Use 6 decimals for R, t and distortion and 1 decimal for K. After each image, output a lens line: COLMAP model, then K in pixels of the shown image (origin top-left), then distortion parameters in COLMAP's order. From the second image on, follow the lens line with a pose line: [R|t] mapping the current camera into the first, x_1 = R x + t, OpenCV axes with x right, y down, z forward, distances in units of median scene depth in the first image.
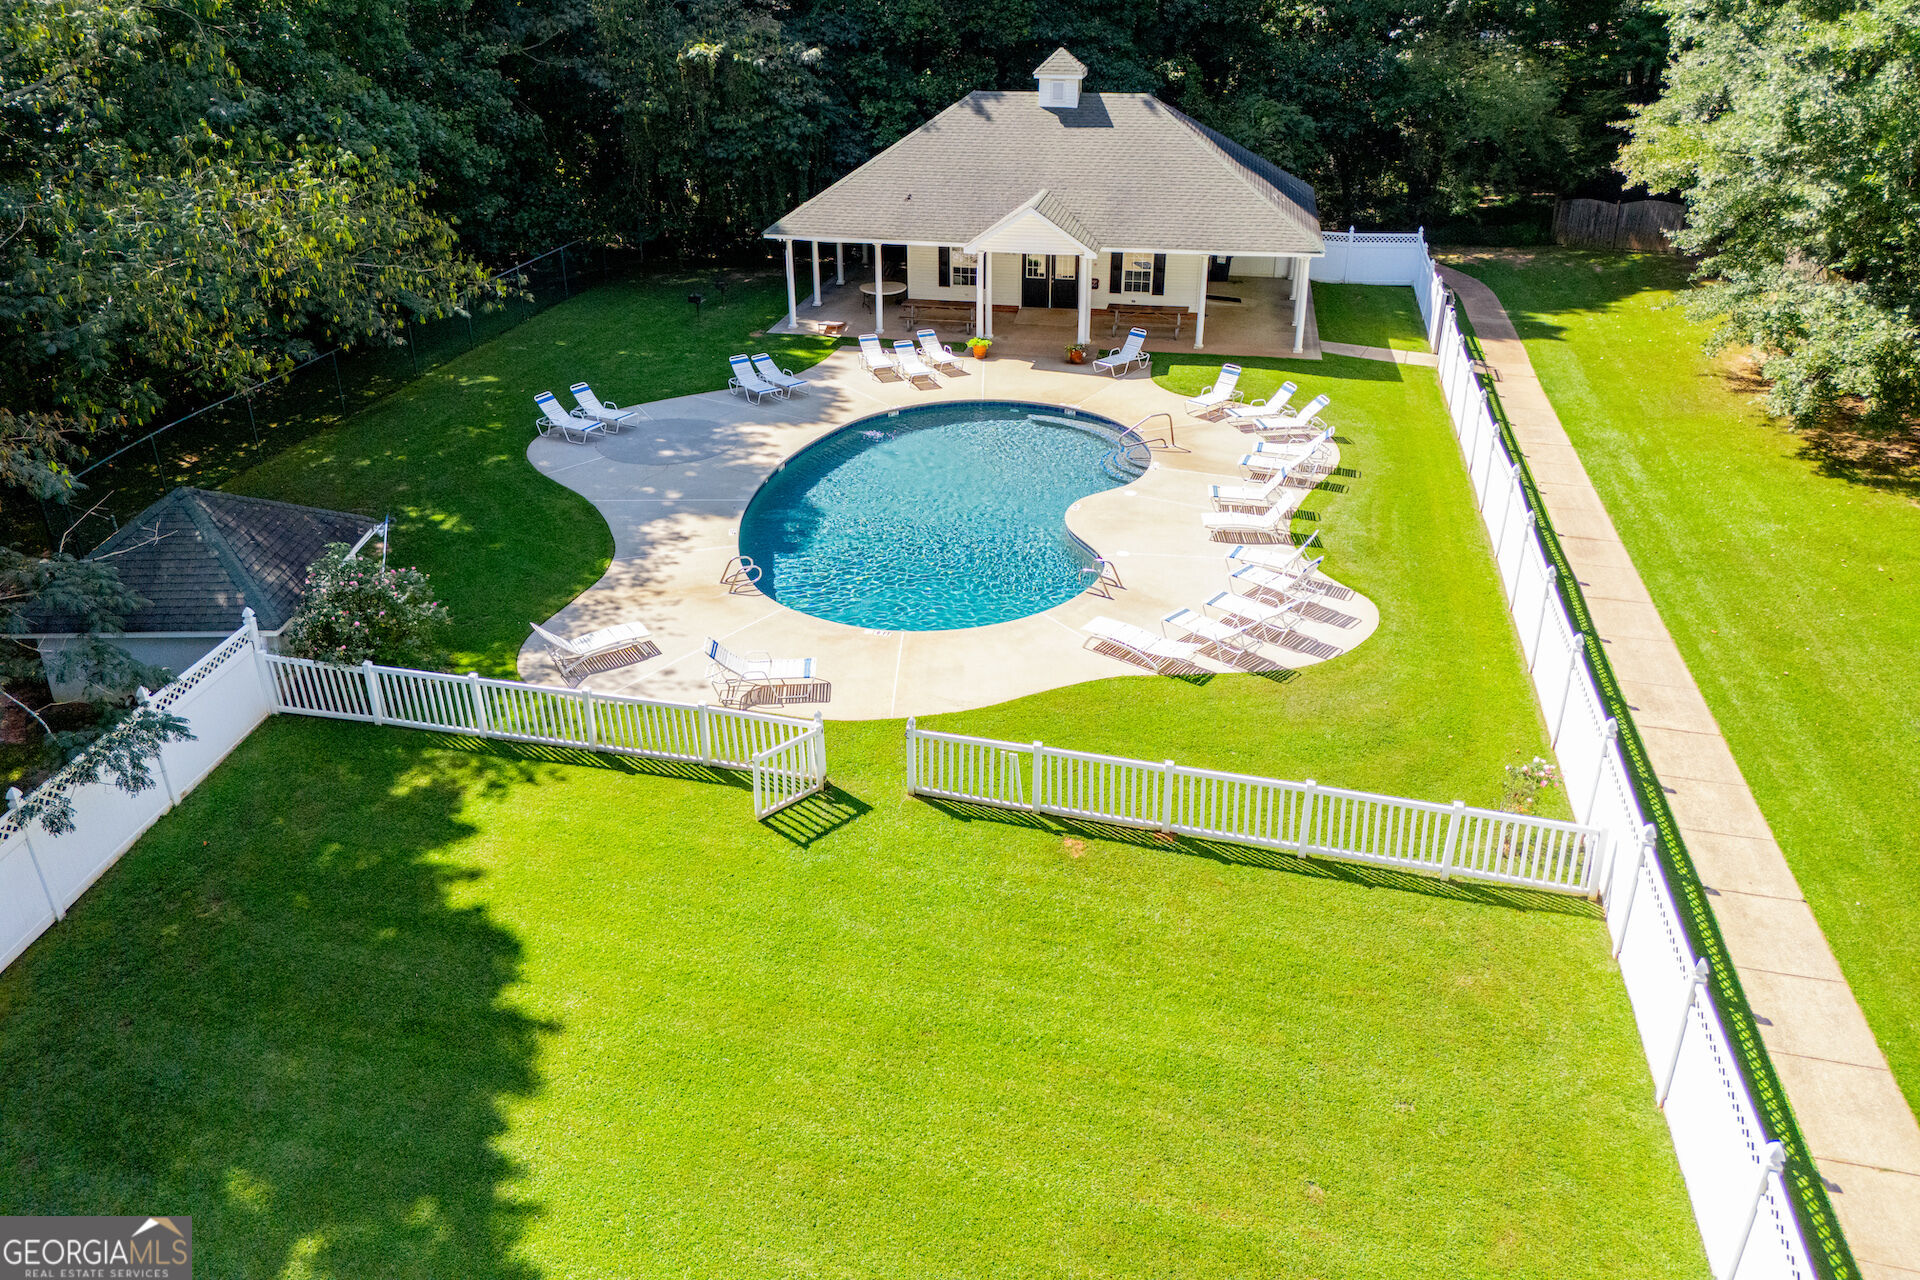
lens RADIAL K [[1397.0, 0, 961.2], [0, 1397.0, 541.7], [0, 0, 1]] dist [0.067114, -0.077951]
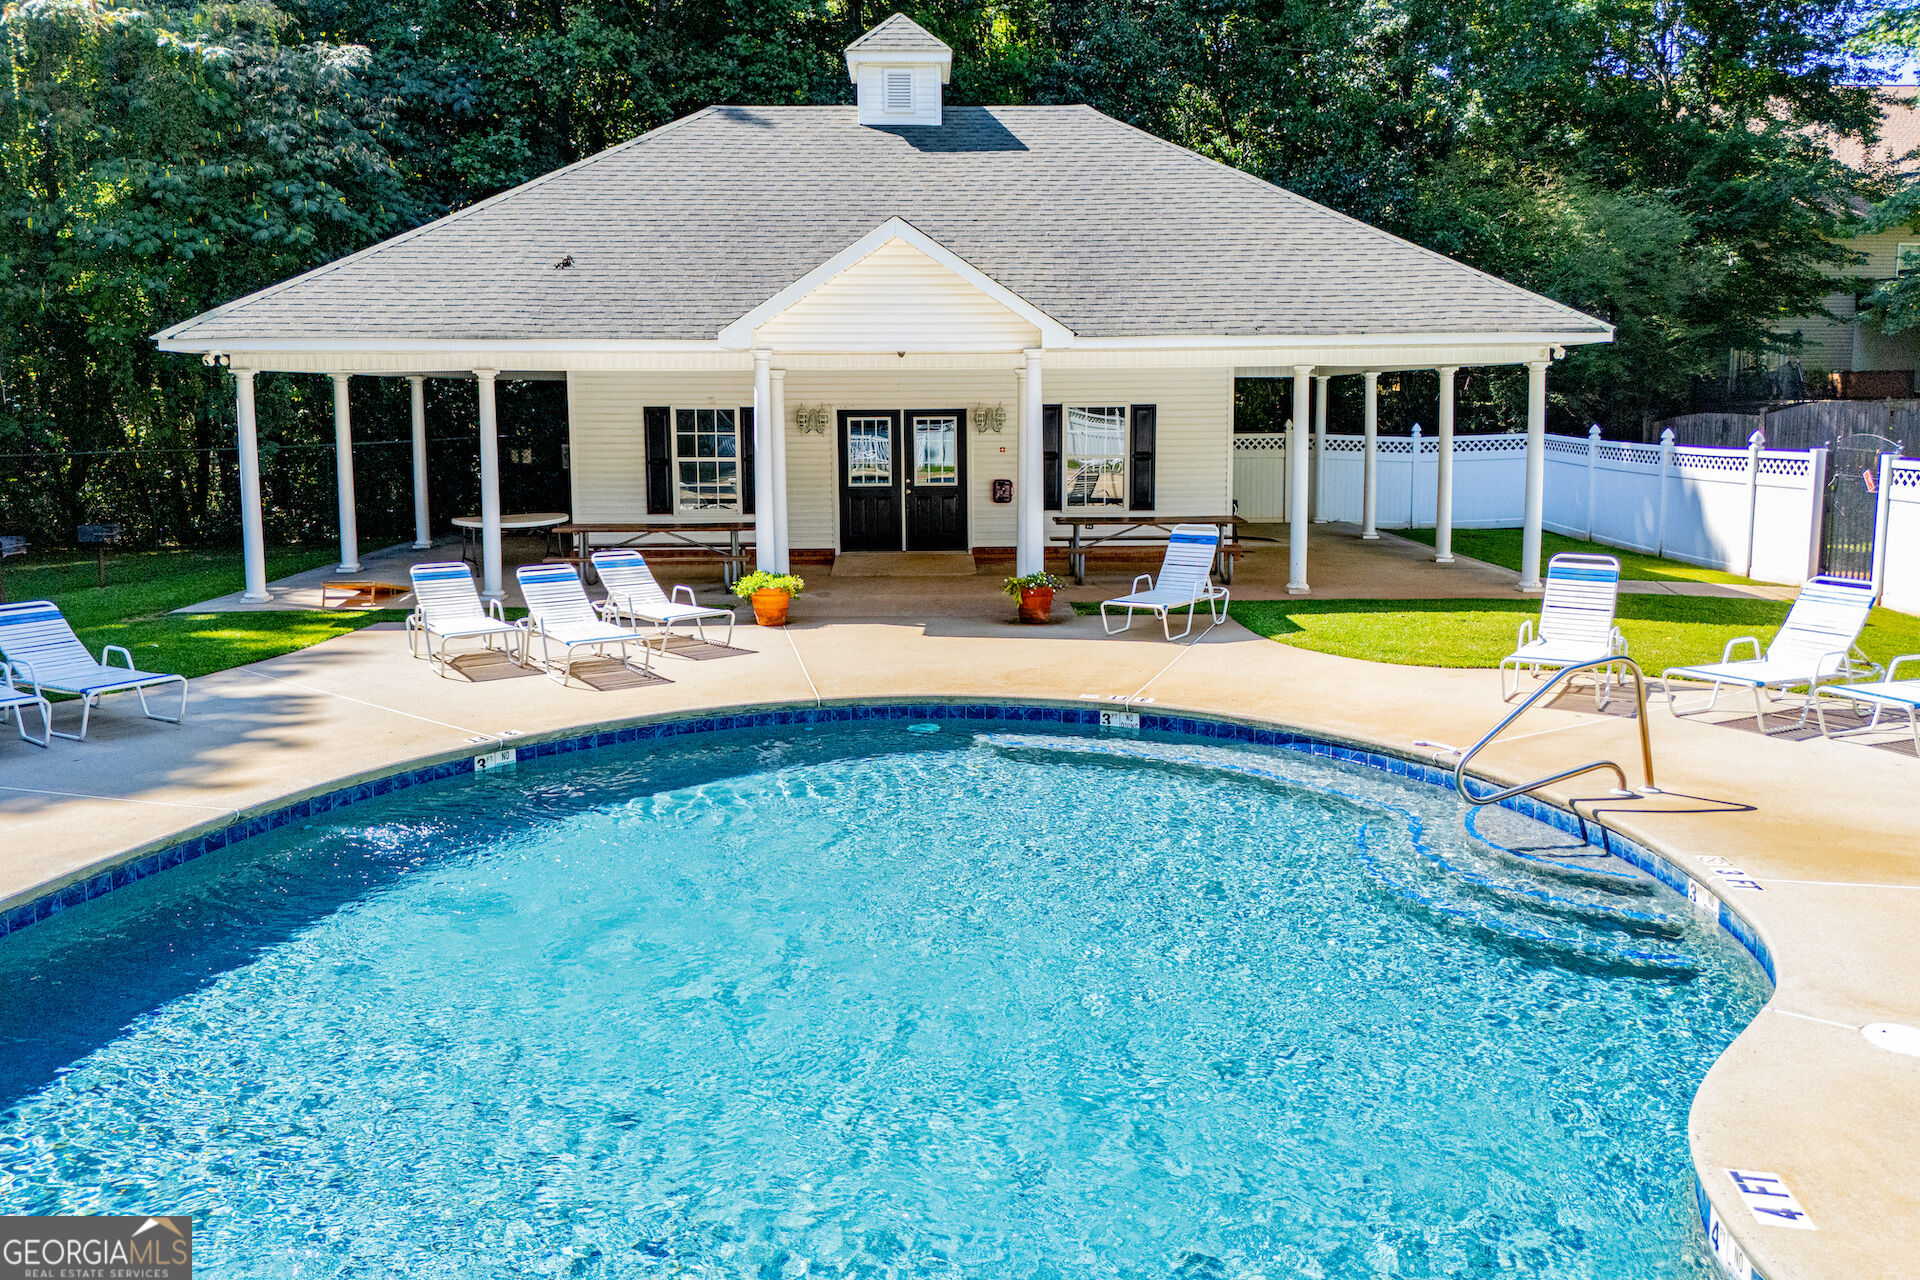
lens RADIAL K [[1397.0, 0, 961.2], [0, 1397.0, 541.7], [0, 0, 1]] dist [0.067114, -0.077951]
pose [[0.975806, -0.026851, 0.216983, -0.016156], [0.094585, 0.946600, -0.308224, -0.034274], [-0.197120, 0.321290, 0.926238, 0.621462]]
